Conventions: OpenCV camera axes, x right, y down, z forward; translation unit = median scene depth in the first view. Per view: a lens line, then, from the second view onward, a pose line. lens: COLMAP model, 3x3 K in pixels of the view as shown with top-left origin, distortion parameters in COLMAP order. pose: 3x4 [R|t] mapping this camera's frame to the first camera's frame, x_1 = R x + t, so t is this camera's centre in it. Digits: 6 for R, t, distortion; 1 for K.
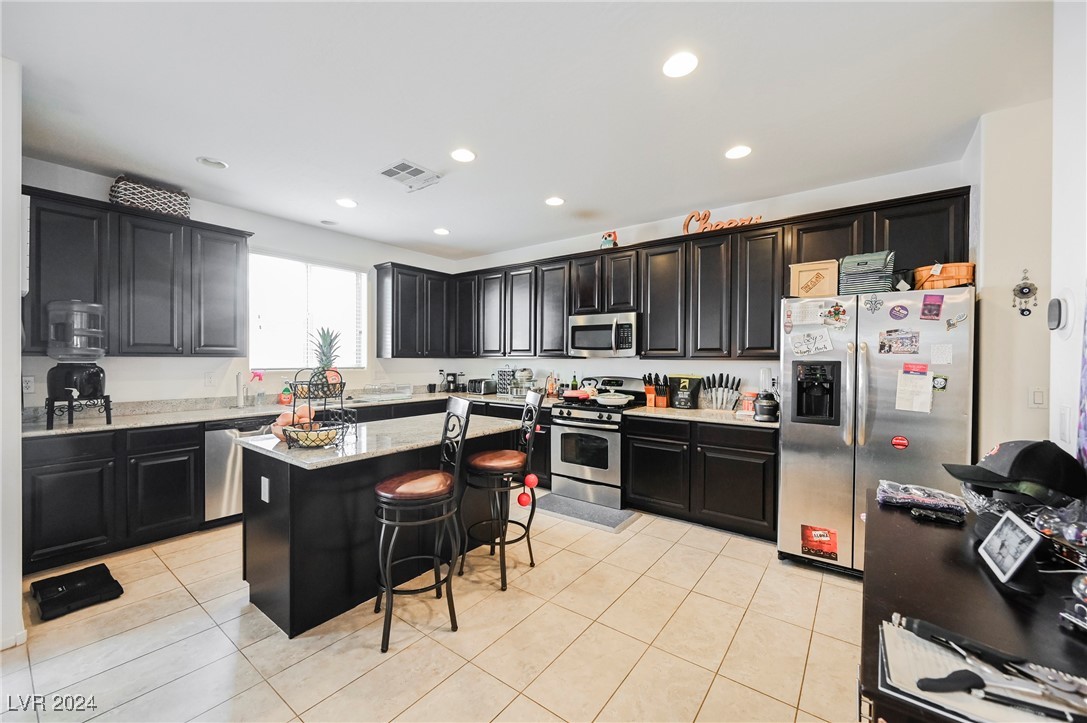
lens RADIAL K [[425.8, 0, 541.6], [0, 425.8, 359.8], [0, 0, 1]] dist [0.000359, -0.000016]
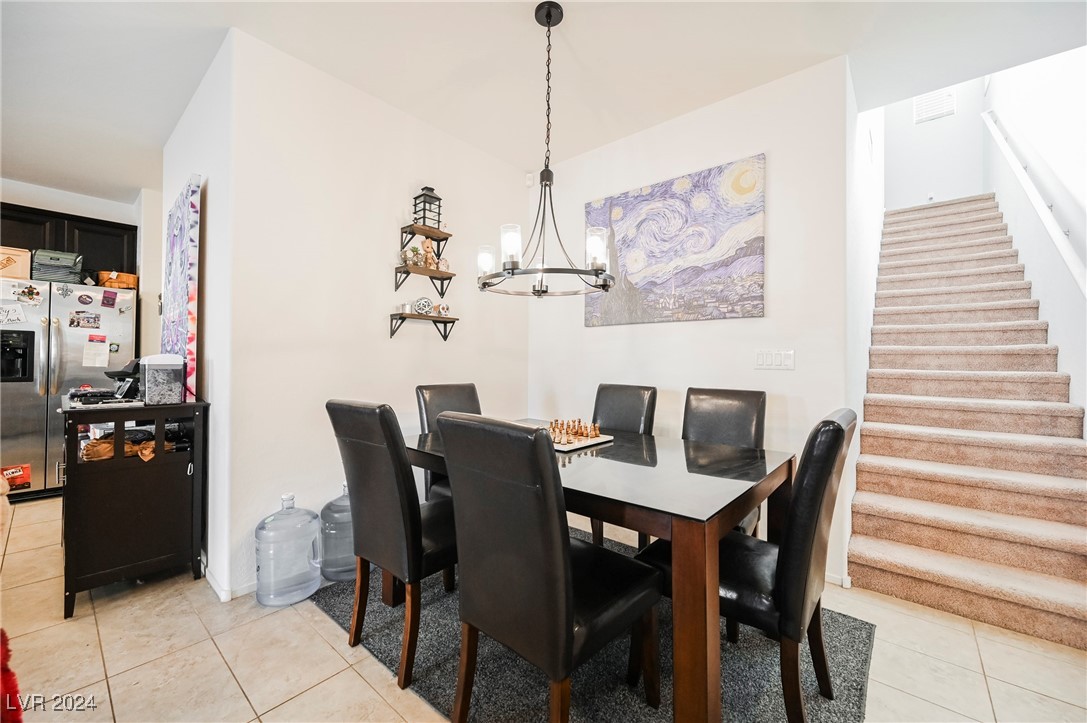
lens RADIAL K [[427.2, 0, 544.1], [0, 427.2, 360.9], [0, 0, 1]] dist [0.000456, -0.000009]
pose [[0.062671, -0.000548, 0.998034, -0.420496], [-0.004469, 0.999990, 0.000829, 0.072498], [-0.998024, -0.004512, 0.062668, -0.530544]]
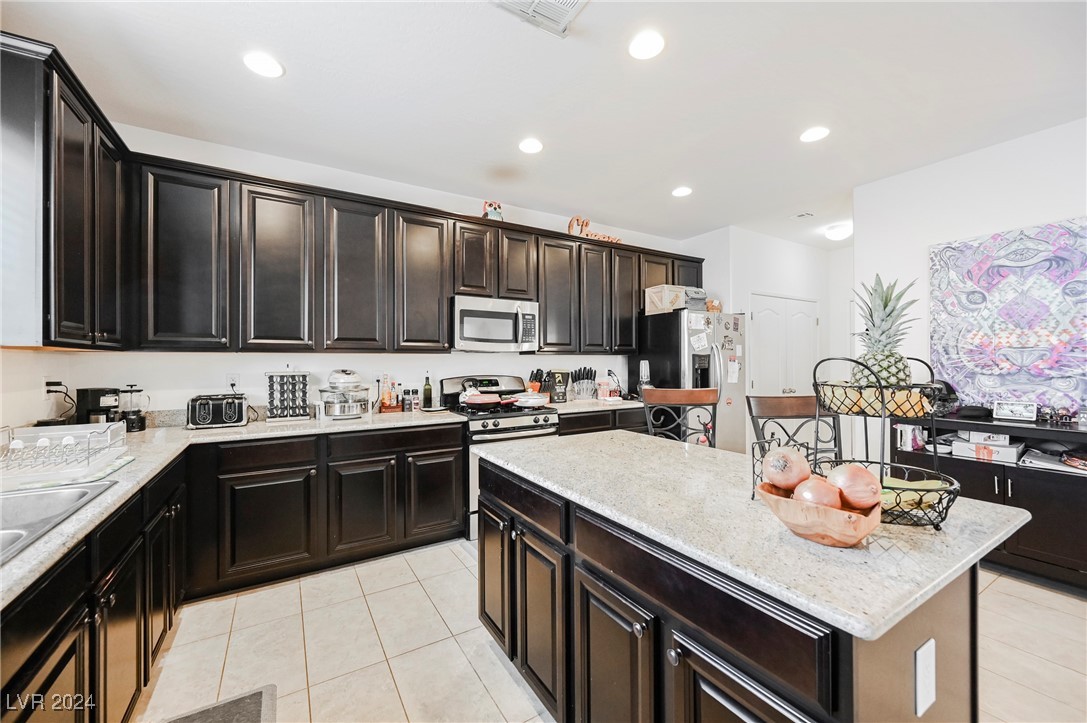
lens RADIAL K [[425.8, 0, 541.6], [0, 425.8, 359.8], [0, 0, 1]] dist [0.000359, -0.000016]
pose [[0.366728, -0.002878, 0.930324, -0.825704], [0.009581, 0.999954, -0.000684, 0.015841], [-0.930279, 0.009165, 0.366739, 0.865097]]
